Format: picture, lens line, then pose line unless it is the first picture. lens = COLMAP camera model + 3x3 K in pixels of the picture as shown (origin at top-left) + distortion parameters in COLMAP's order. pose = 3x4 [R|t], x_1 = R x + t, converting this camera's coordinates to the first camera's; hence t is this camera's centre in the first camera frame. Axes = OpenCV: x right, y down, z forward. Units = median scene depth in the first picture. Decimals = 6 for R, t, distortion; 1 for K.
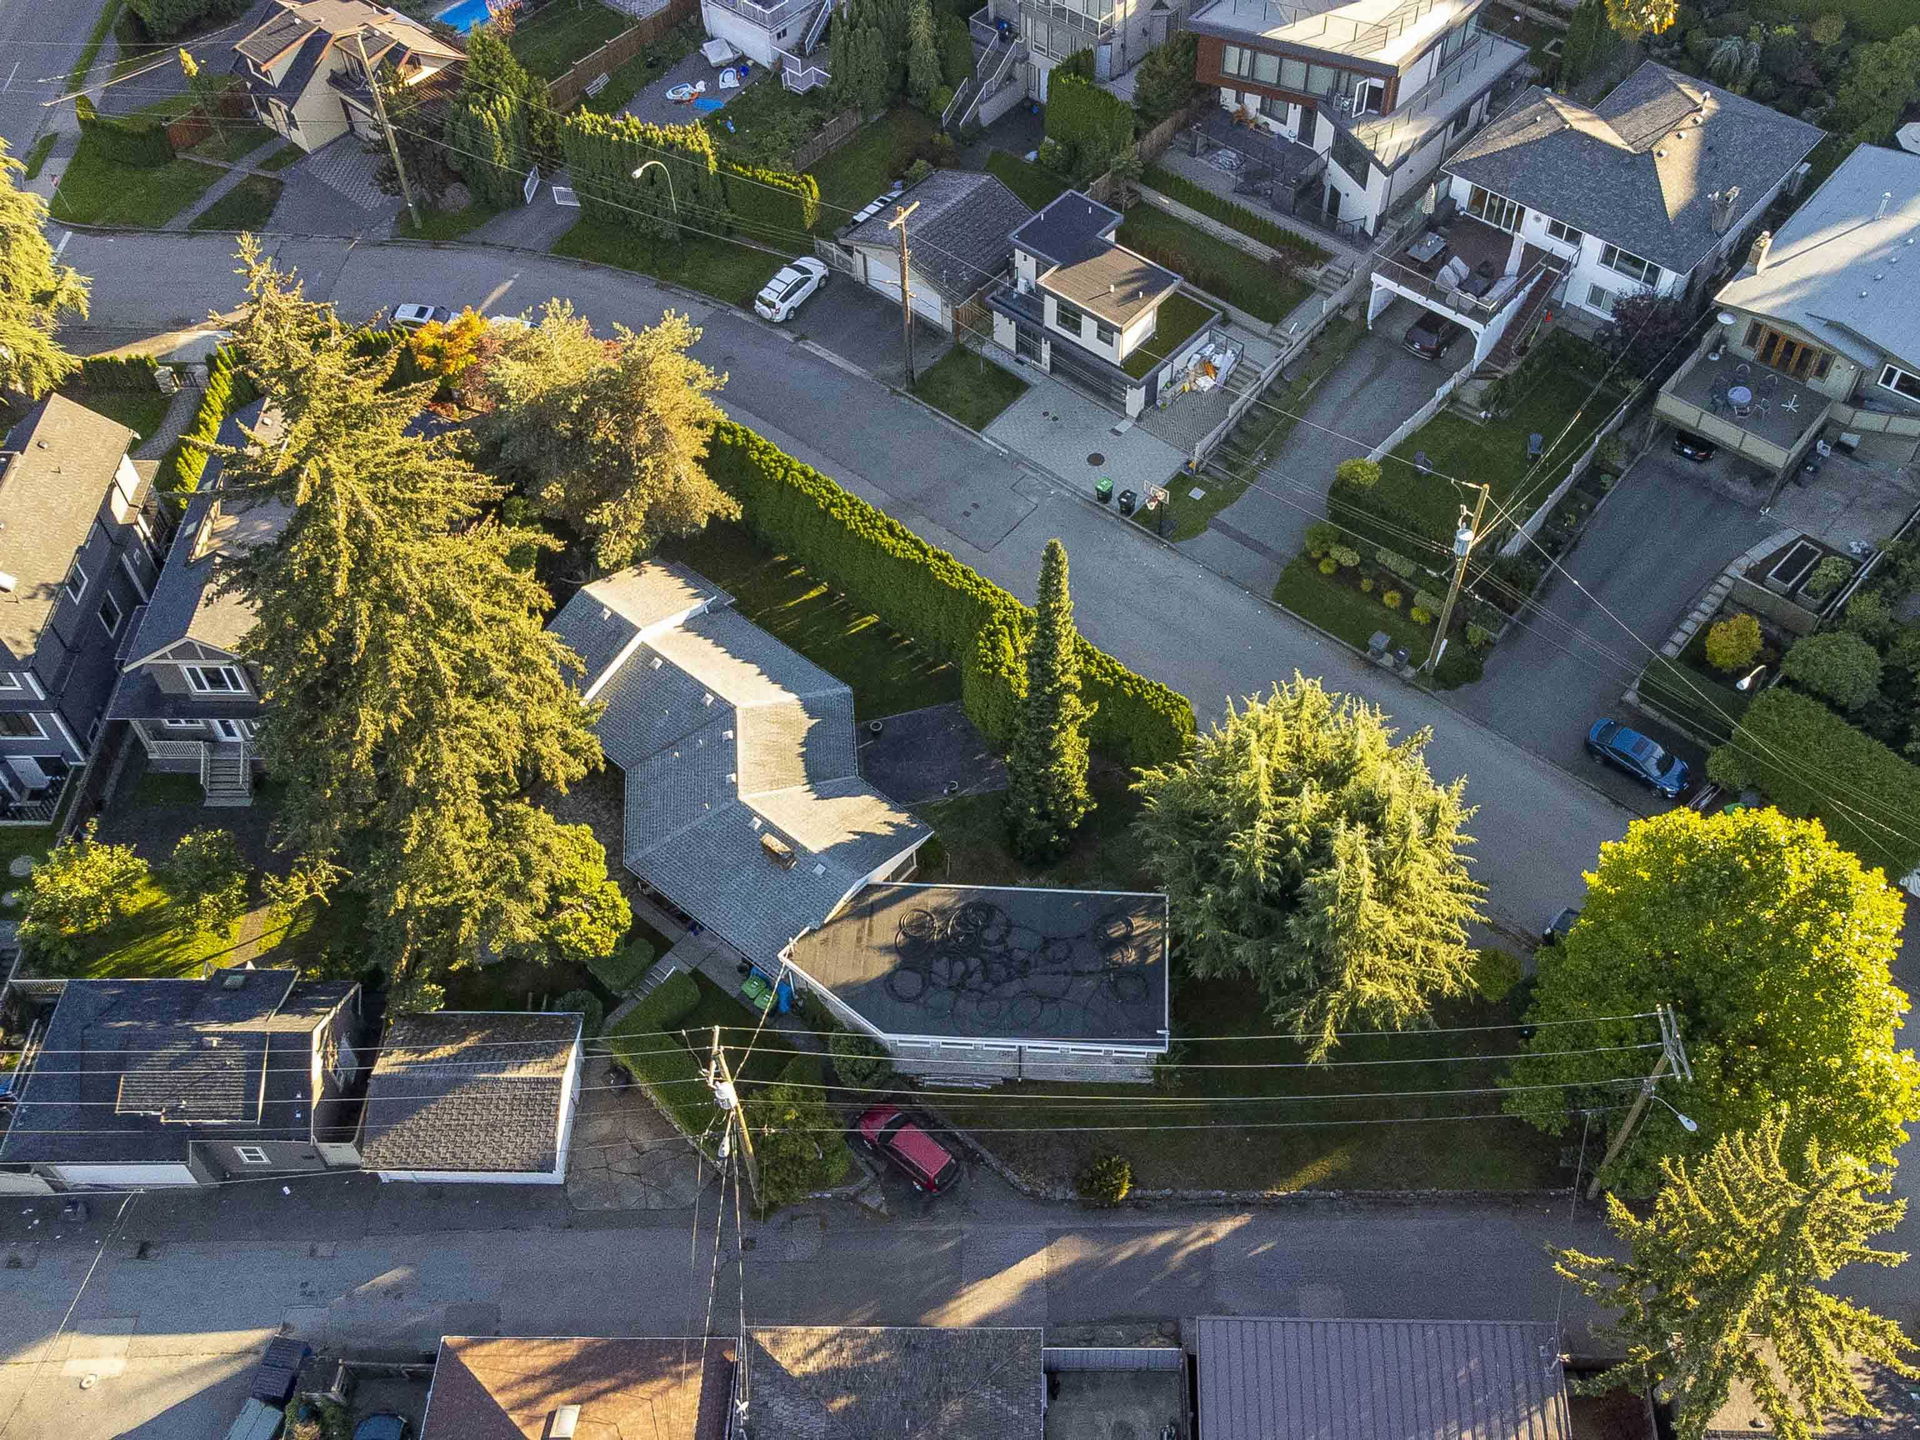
lens RADIAL K [[1392.3, 0, 960.0], [0, 1392.3, 720.0], [0, 0, 1]] dist [0.004214, -0.006278]
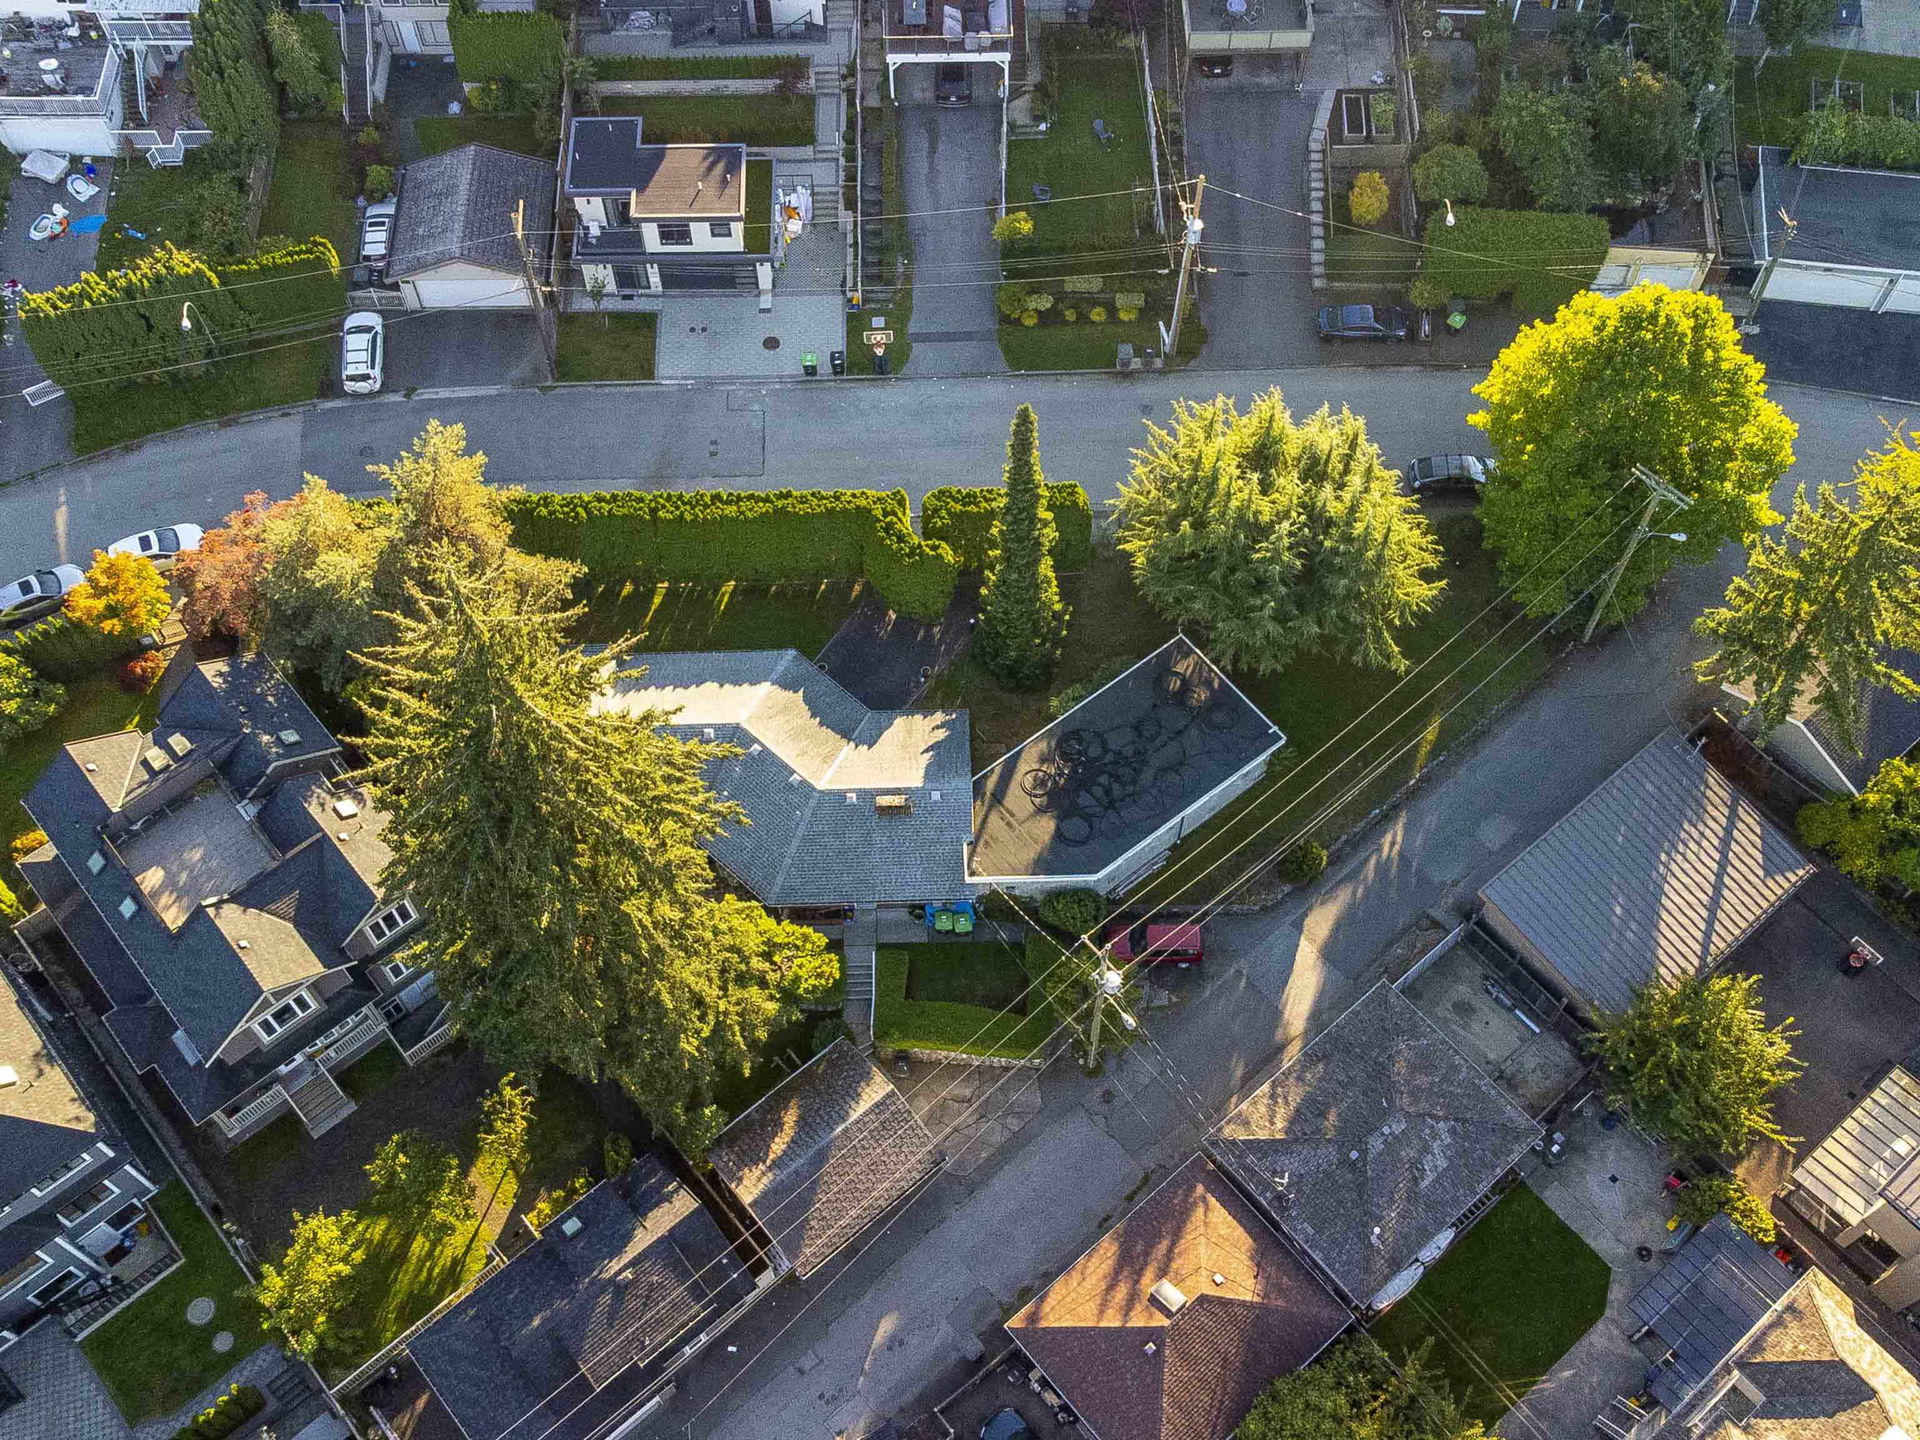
lens RADIAL K [[1371.4, 0, 960.3], [0, 1371.4, 675.4], [0, 0, 1]] dist [0.006831, 0.004665]
pose [[0.788158, -0.564816, 0.244519, -0.219564], [0.537998, 0.825207, 0.172021, -0.104796], [-0.298939, -0.004029, 0.954264, -0.005488]]
